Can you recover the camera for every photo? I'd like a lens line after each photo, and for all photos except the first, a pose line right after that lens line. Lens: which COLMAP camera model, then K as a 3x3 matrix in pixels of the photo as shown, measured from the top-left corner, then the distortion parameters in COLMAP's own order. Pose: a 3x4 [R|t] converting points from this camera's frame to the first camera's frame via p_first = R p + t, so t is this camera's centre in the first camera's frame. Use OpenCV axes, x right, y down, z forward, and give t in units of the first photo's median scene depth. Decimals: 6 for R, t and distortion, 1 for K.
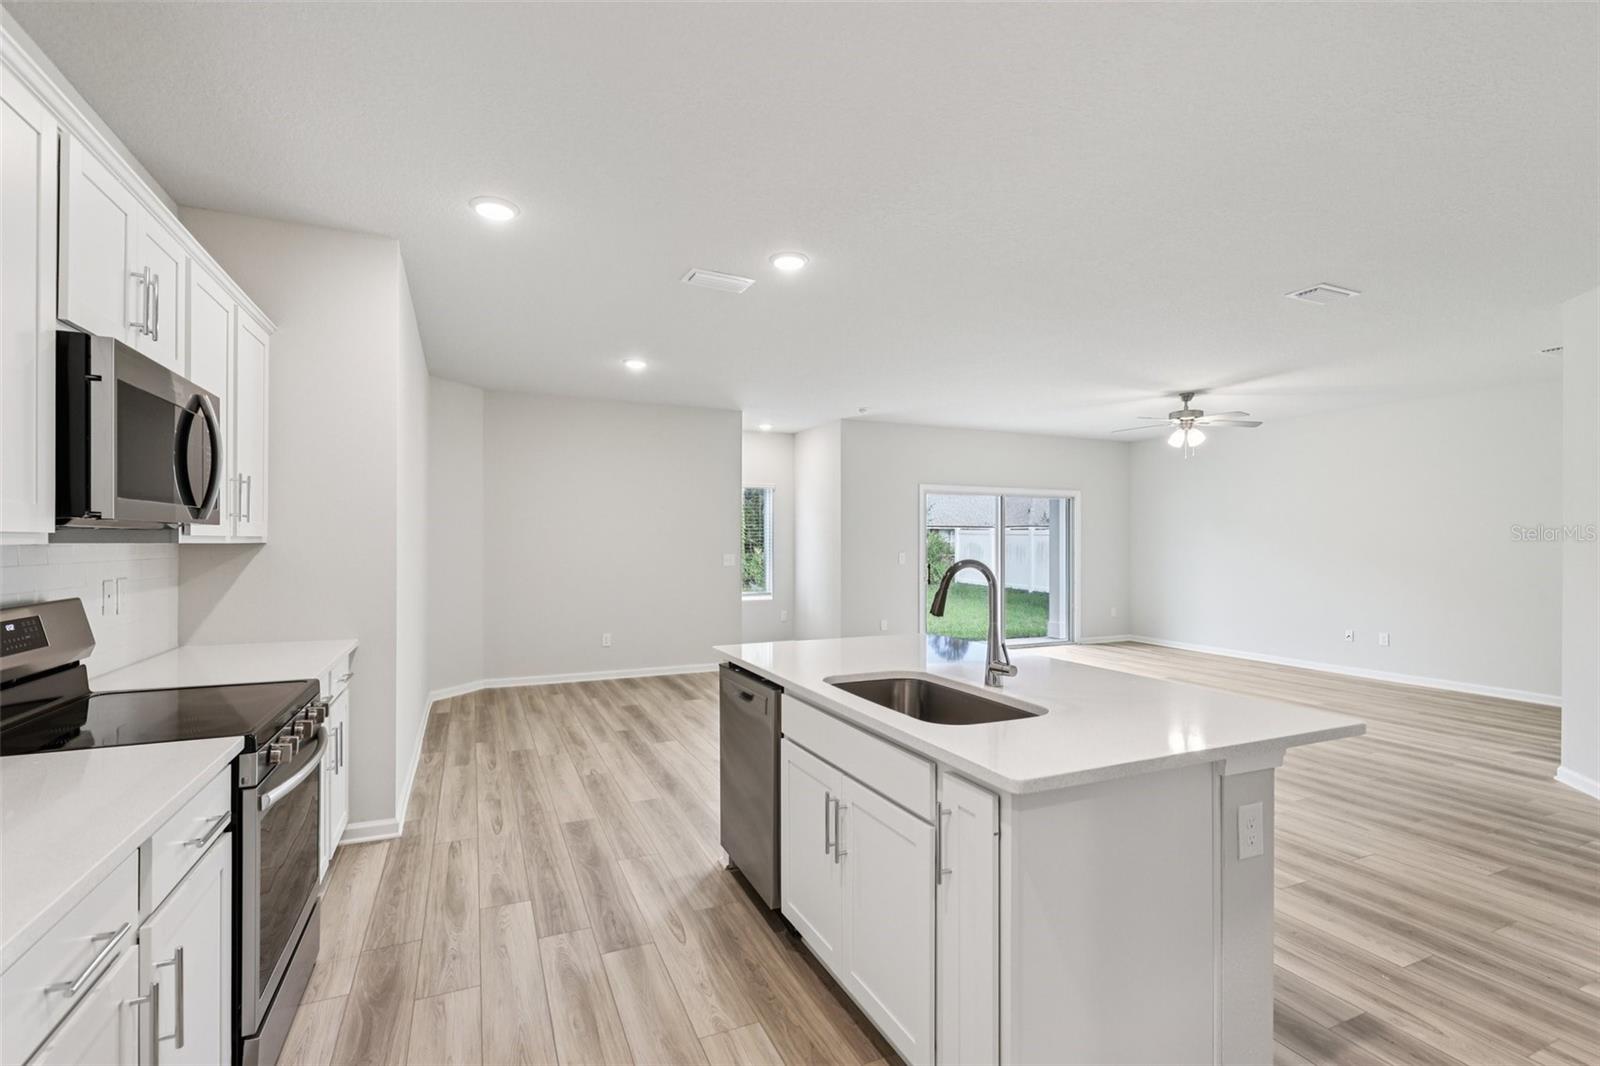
lens RADIAL K [[729.2, 0, 802.4], [0, 729.2, 541.9], [0, 0, 1]] dist [0.000659, -0.000236]
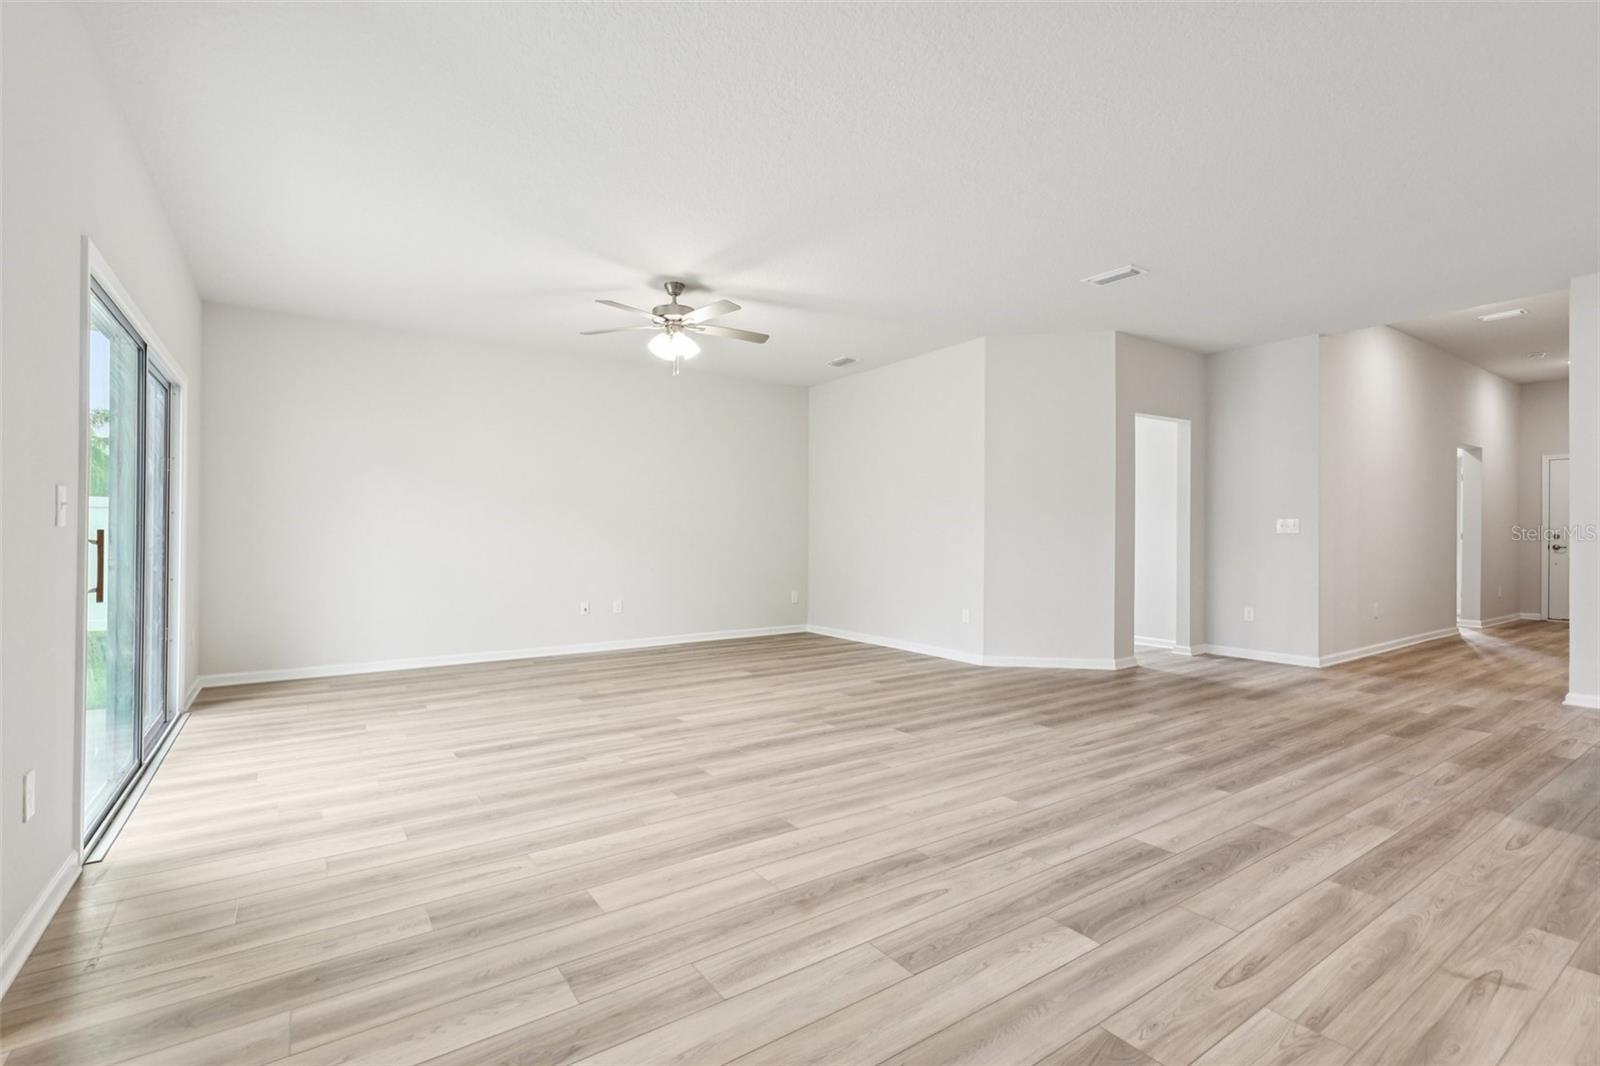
lens RADIAL K [[727.6, 0, 801.3], [0, 727.6, 536.0], [0, 0, 1]] dist [0.001385, -0.000275]
pose [[-0.176264, -0.003163, 0.984338, -0.284810], [-0.001584, 0.999994, 0.002930, 0.057976], [-0.984342, -0.001042, -0.176268, 1.441806]]
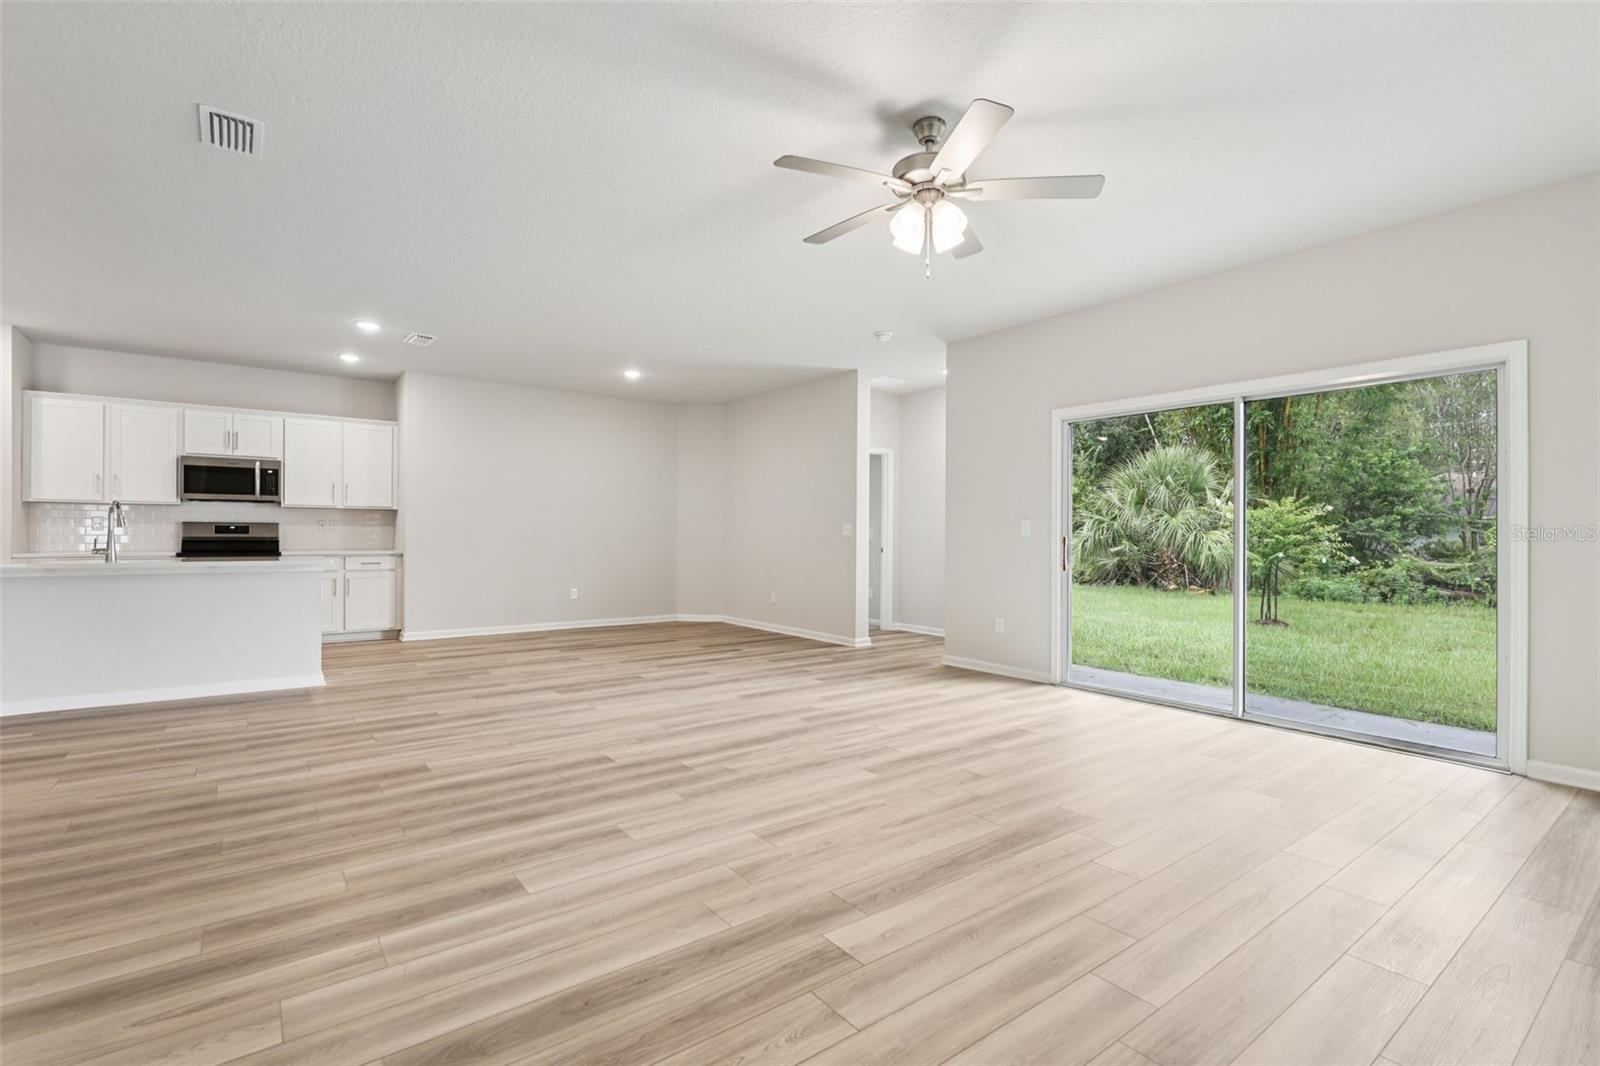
lens RADIAL K [[734.2, 0, 800.0], [0, 734.2, 533.0], [0, 0, 1]] dist [0.000536, -0.000250]
pose [[0.220008, -0.003532, -0.975492, 1.340092], [-0.005899, 0.999970, -0.004951, 0.057106], [0.975480, 0.006843, 0.219981, 1.197504]]
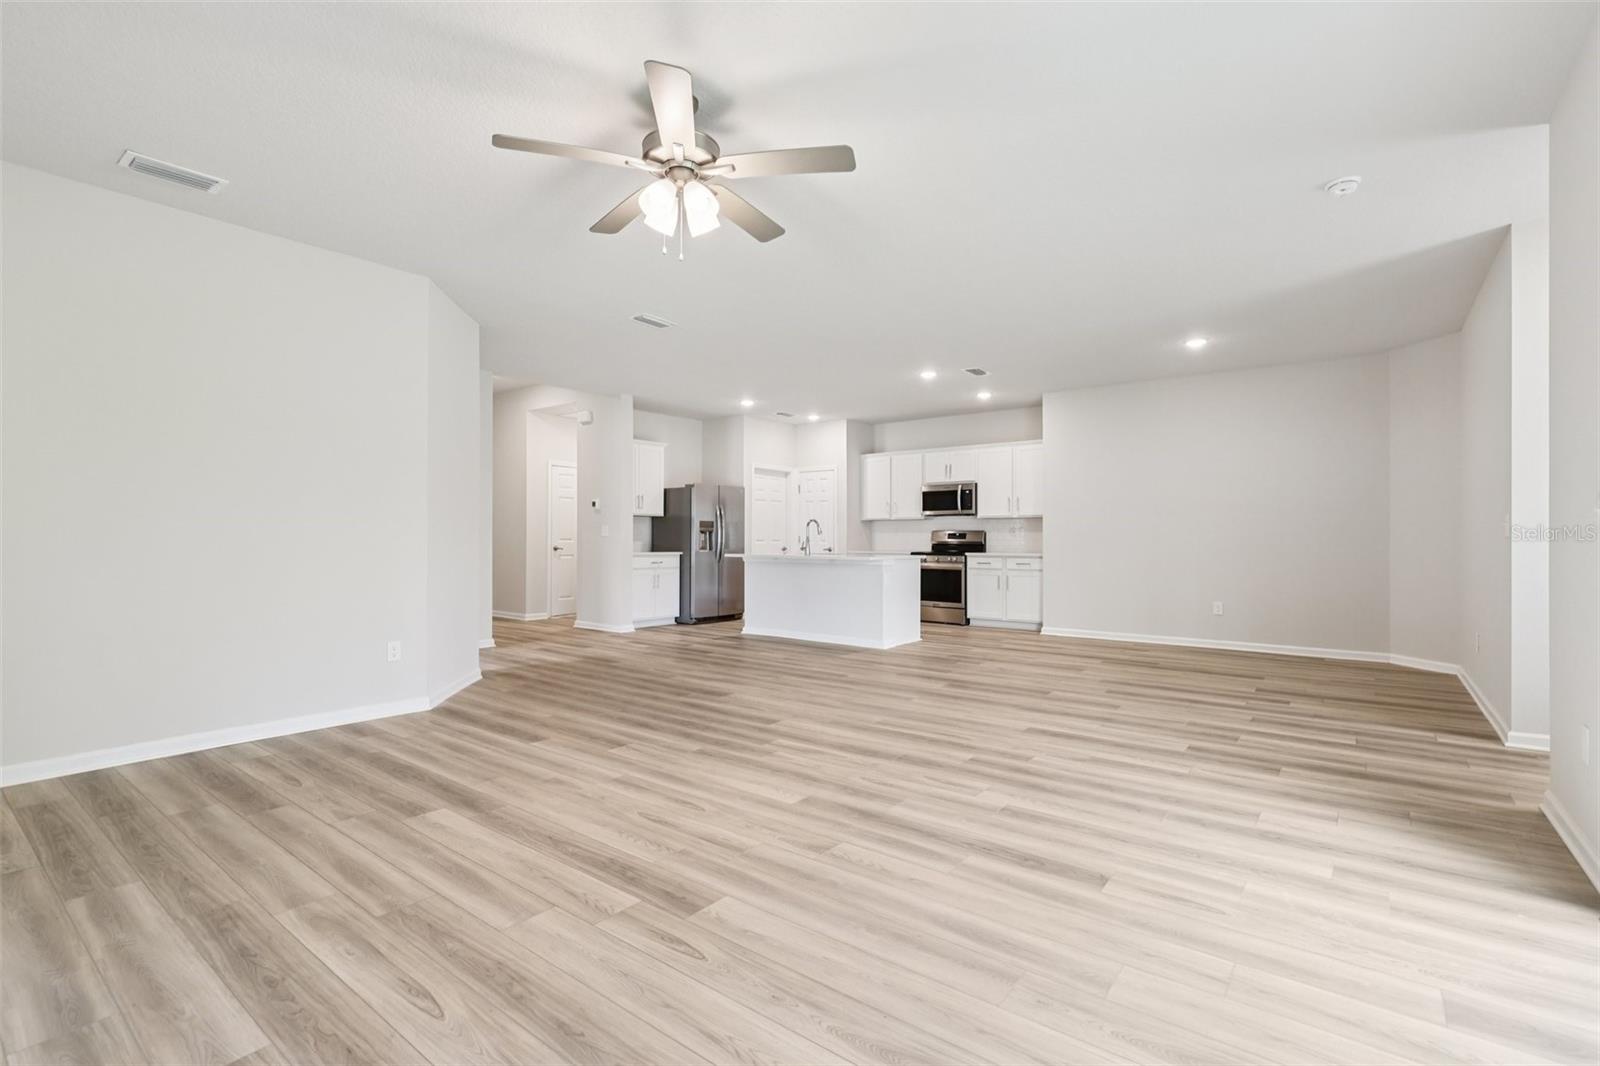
lens RADIAL K [[727.6, 0, 801.3], [0, 727.6, 536.0], [0, 0, 1]] dist [0.001385, -0.000275]
pose [[-0.884968, -0.004846, -0.465626, 0.942377], [-0.003112, 0.999985, -0.004493, 0.059890], [0.465641, -0.002527, -0.884970, 2.002903]]
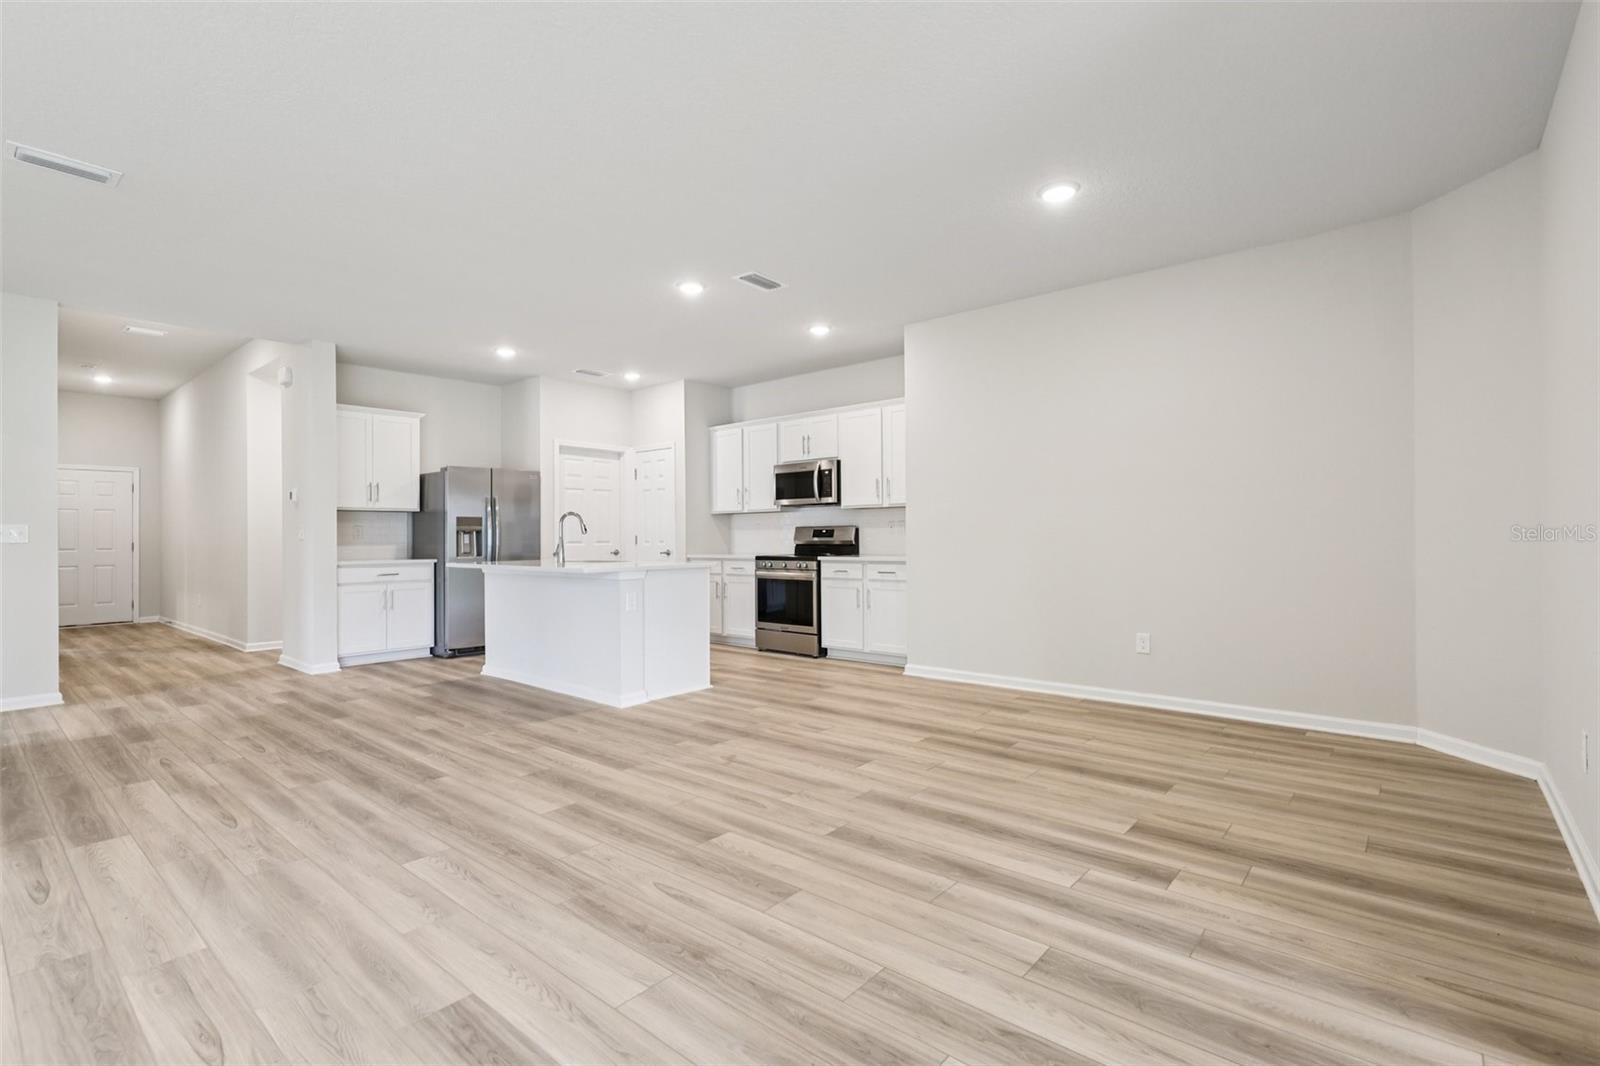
lens RADIAL K [[738.7, 0, 801.4], [0, 738.7, 531.8], [0, 0, 1]] dist [0.001966, 0.000096]
pose [[-0.905942, 0.004072, -0.423383, 0.283683], [0.007945, 0.999941, -0.007384, 0.057195], [0.423328, -0.010054, -0.905921, 1.758487]]
